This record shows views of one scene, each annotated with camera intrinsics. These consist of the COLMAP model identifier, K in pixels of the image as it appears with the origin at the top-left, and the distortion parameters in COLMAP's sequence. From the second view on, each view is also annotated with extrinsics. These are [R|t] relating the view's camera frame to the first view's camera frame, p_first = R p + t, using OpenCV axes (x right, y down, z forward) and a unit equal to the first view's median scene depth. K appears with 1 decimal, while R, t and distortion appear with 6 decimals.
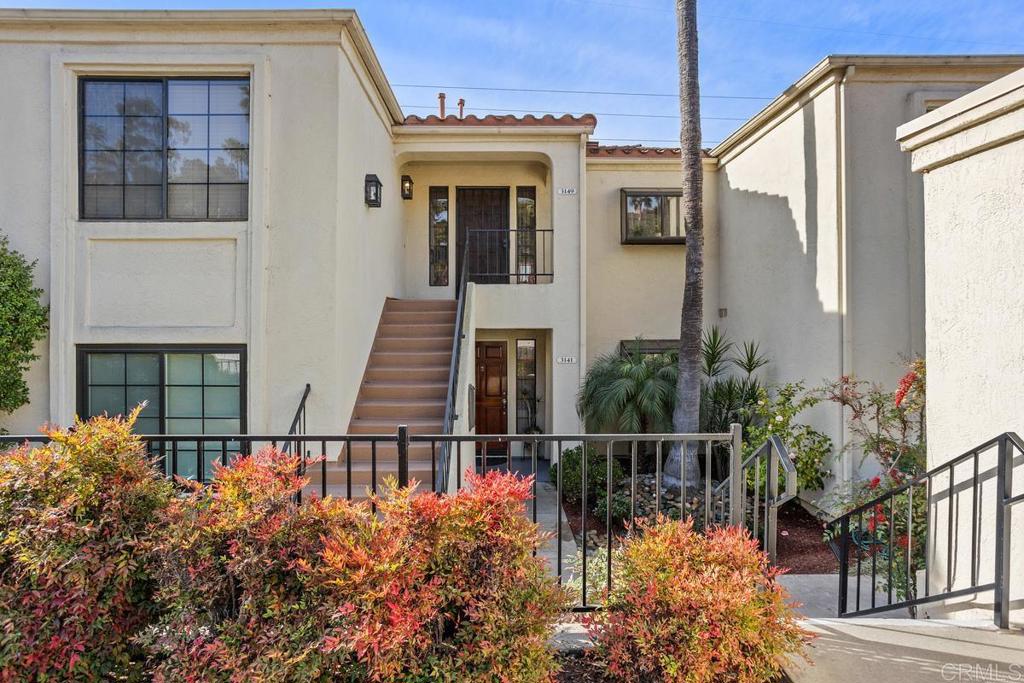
lens RADIAL K [[622.4, 0, 512.9], [0, 622.4, 339.0], [0, 0, 1]] dist [-0.004145, -0.000727]
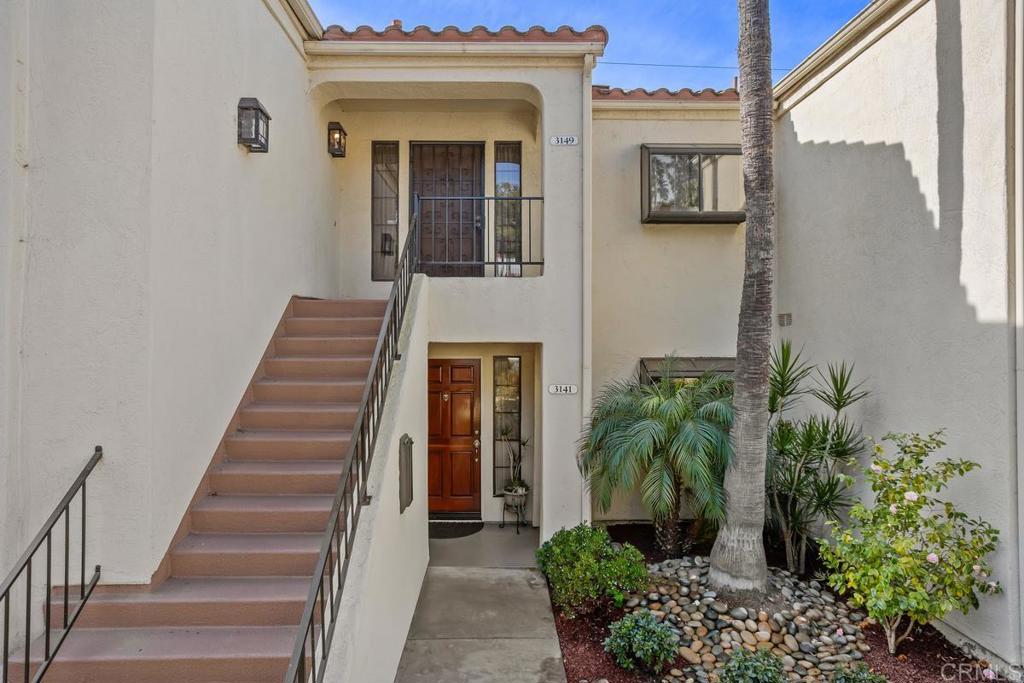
lens RADIAL K [[678.1, 0, 508.3], [0, 678.1, 338.0], [0, 0, 1]] dist [0.011259, 0.004559]
pose [[0.999978, 0.003584, -0.005632, 0.031645], [-0.003645, 0.999935, -0.010832, -0.014002], [0.005592, 0.010853, 0.999925, 0.266148]]
